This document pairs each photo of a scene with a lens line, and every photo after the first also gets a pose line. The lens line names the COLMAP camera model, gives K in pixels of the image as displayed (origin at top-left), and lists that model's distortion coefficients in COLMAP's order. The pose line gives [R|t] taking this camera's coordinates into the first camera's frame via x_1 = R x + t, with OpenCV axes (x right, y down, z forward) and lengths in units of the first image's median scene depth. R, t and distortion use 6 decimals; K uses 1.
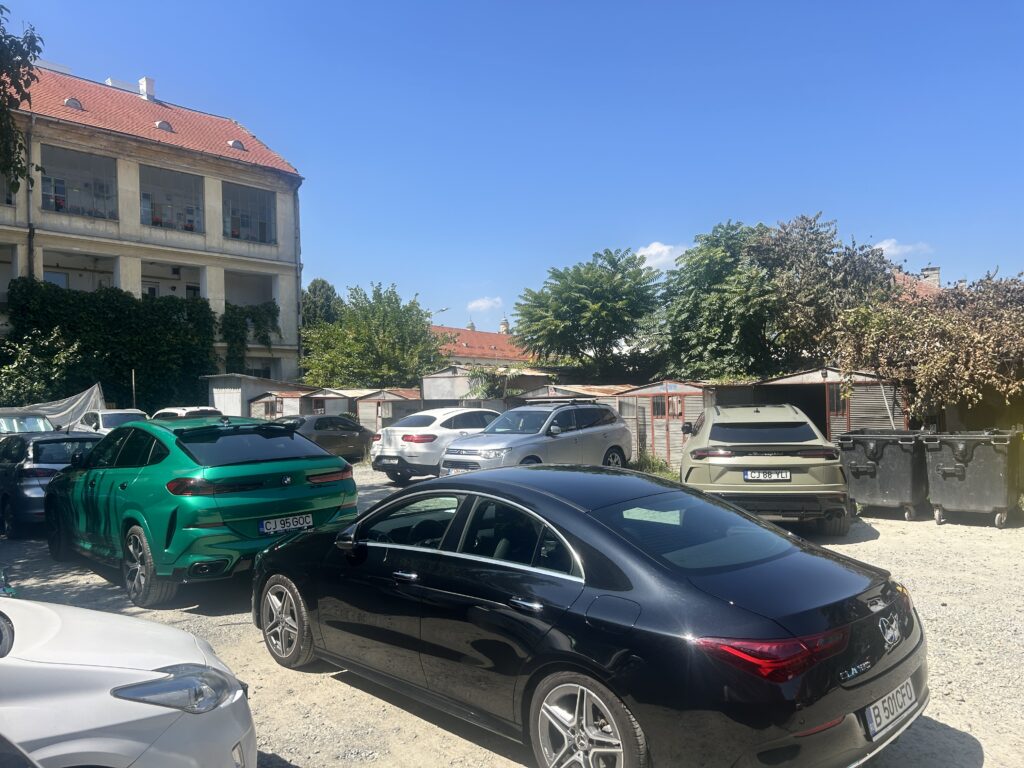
lens RADIAL K [[781.2, 0, 511.2], [0, 781.2, 386.8], [0, 0, 1]] dist [-0.000597, 0.002602]
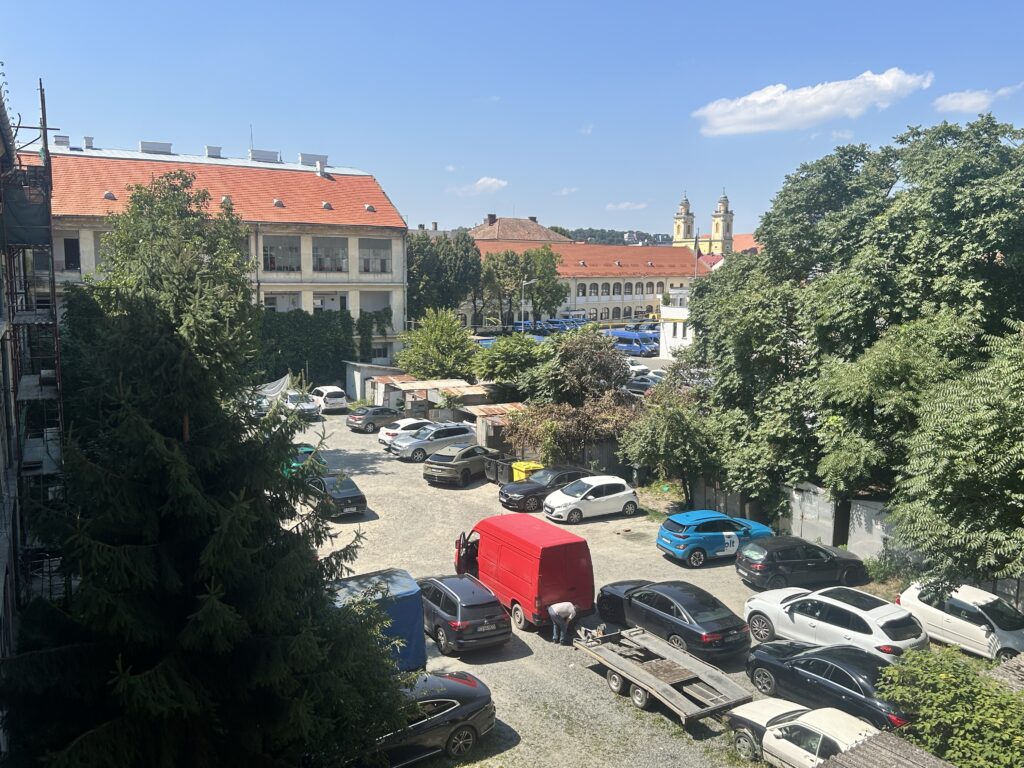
lens RADIAL K [[891.7, 0, 512.5], [0, 891.7, 383.8], [0, 0, 1]] dist [0.005909, -0.000086]
pose [[0.963610, 0.070690, -0.257797, 0.482306], [-0.032581, 0.988269, 0.149208, -0.262434], [0.265320, -0.135379, 0.954609, -0.813820]]
